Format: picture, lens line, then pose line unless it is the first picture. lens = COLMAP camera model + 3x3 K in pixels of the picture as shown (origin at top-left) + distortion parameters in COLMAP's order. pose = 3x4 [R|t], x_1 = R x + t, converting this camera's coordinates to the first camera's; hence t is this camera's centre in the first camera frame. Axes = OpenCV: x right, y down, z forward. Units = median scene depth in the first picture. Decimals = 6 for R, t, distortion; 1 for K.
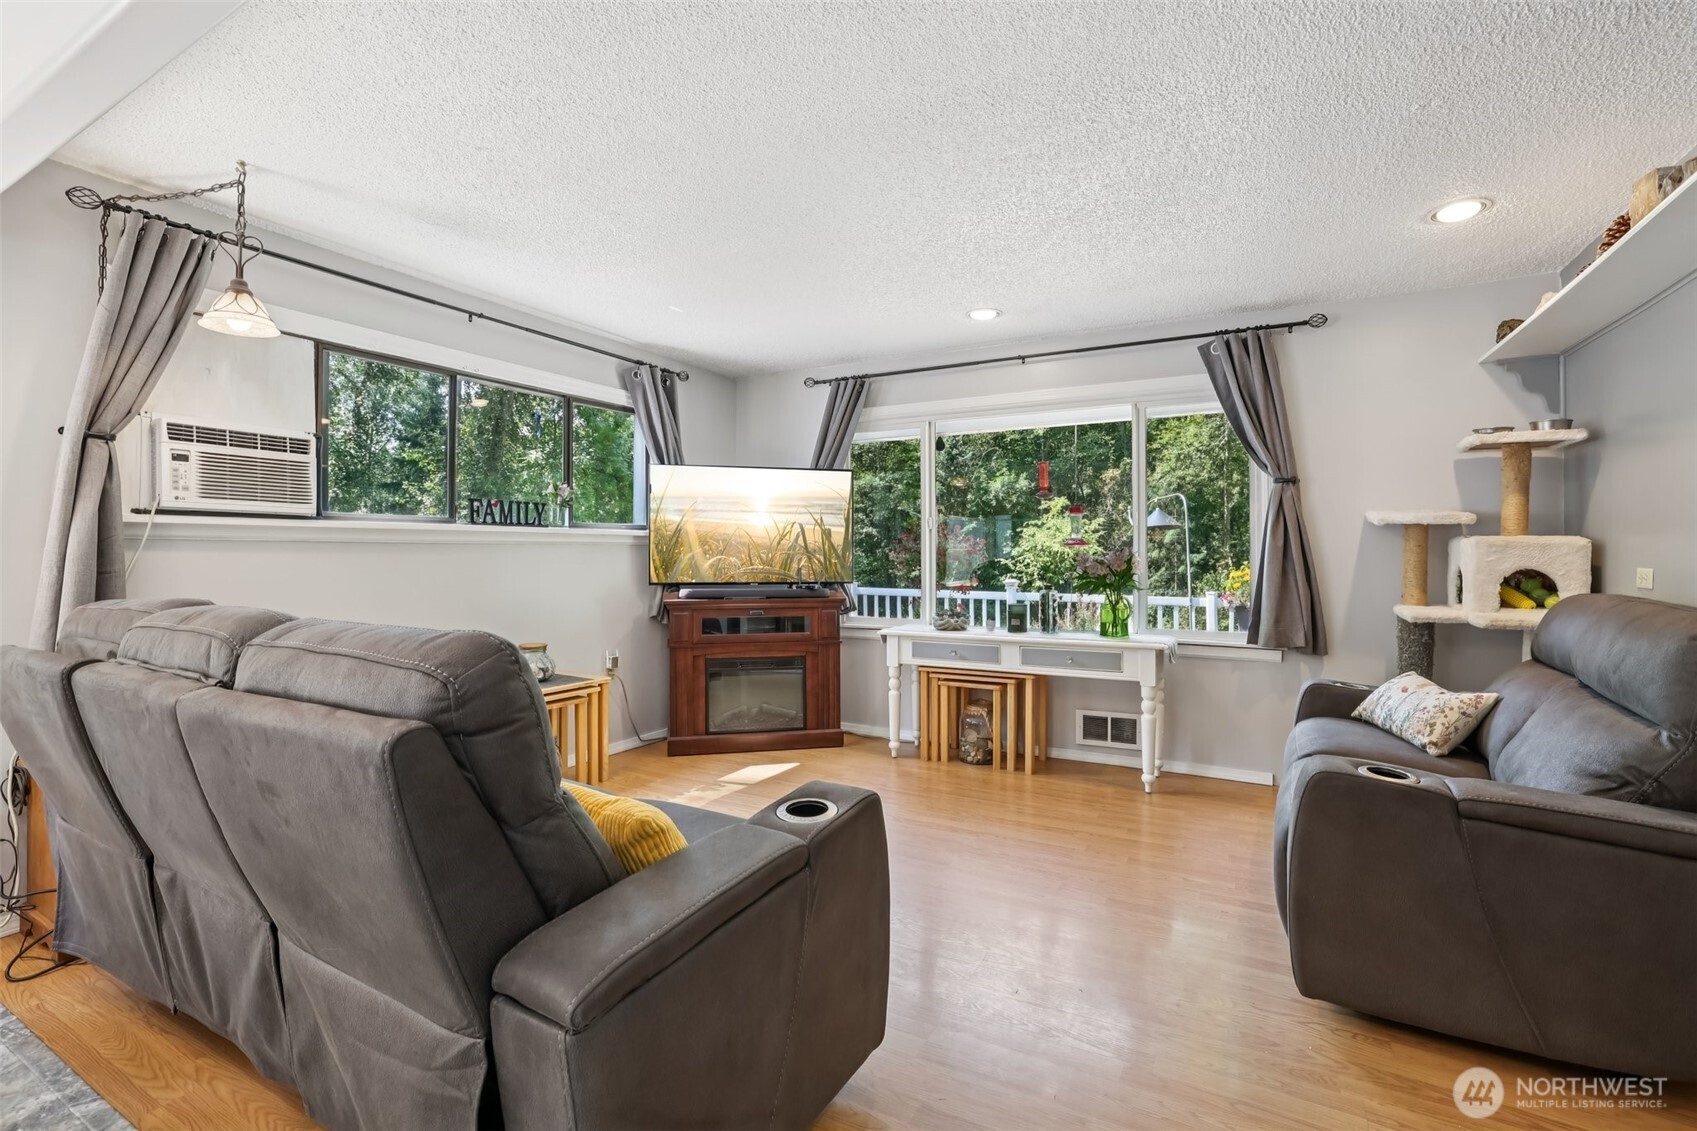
lens RADIAL K [[751.2, 0, 857.0], [0, 751.2, 554.2], [0, 0, 1]] dist [-0.043686, 0.008316]
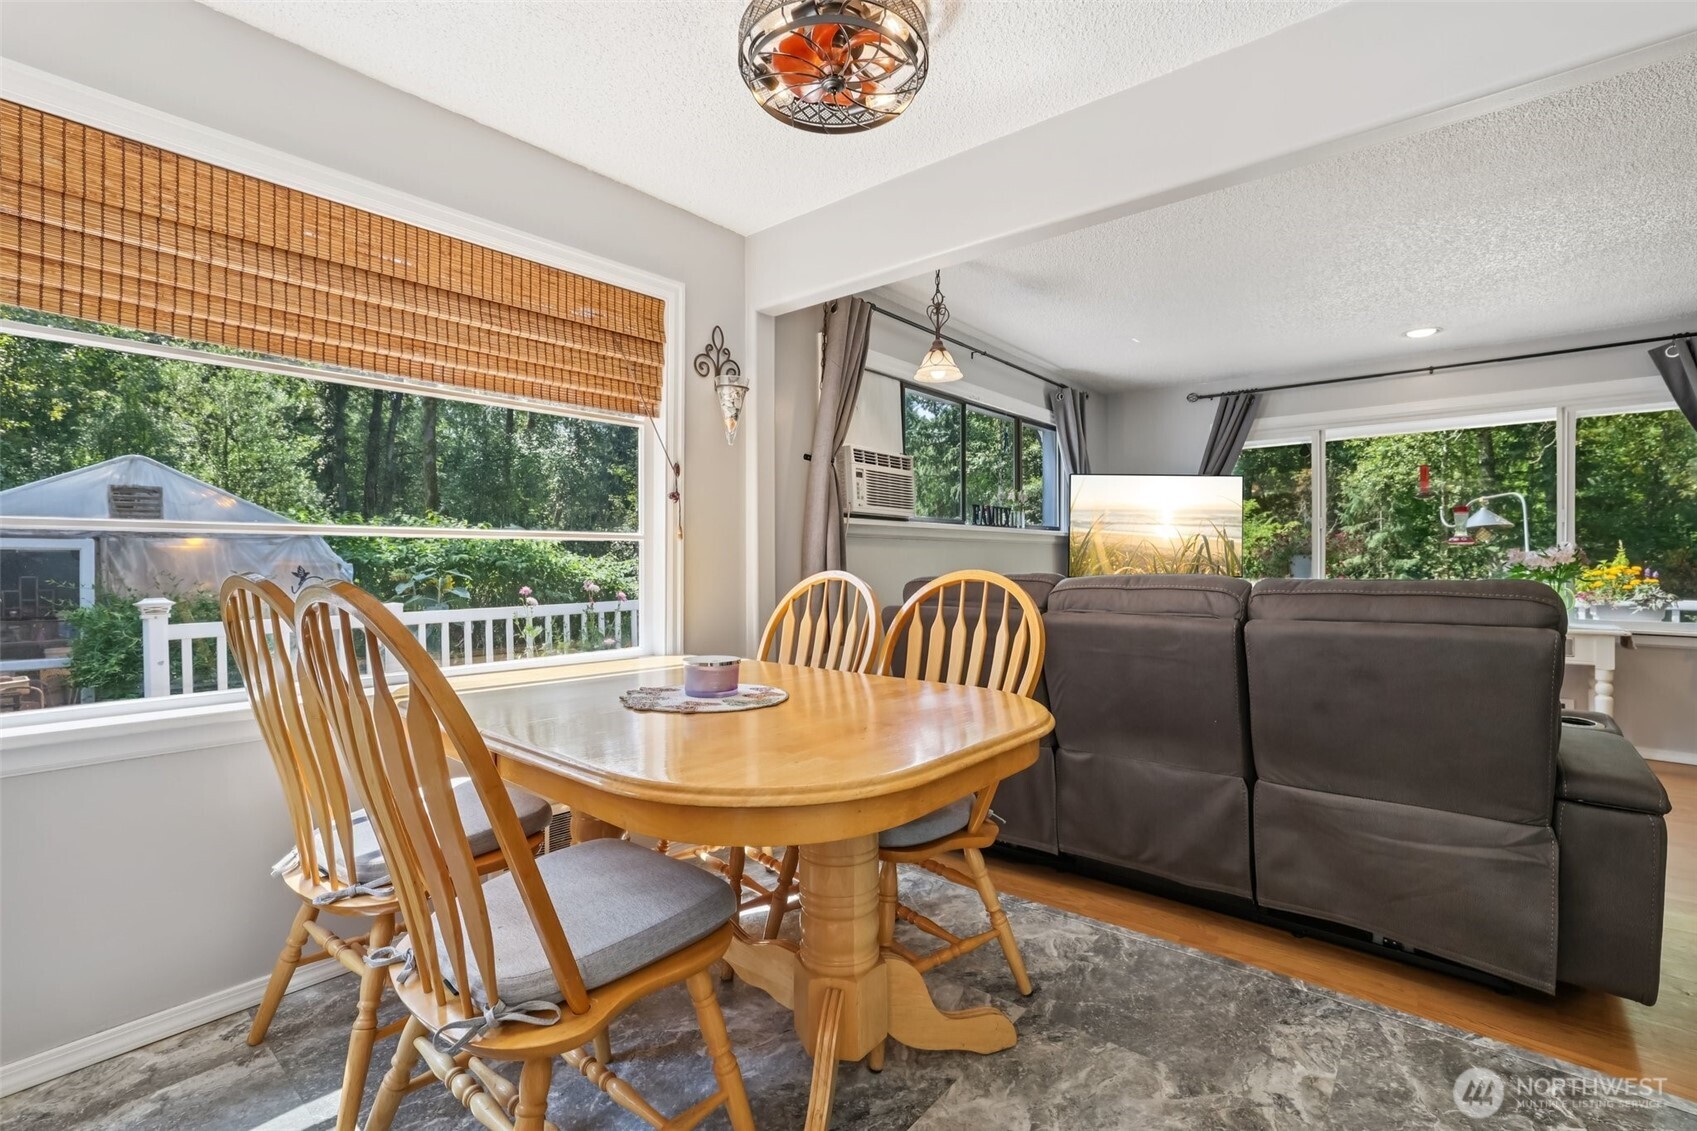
lens RADIAL K [[751.2, 0, 791.4], [0, 751.2, 581.9], [0, 0, 1]] dist [-0.043686, 0.008316]
pose [[0.976161, 0.005600, -0.216976, -0.448549], [0.000103, 0.999655, 0.026263, 0.017330], [0.217048, -0.025659, 0.975824, -0.228944]]
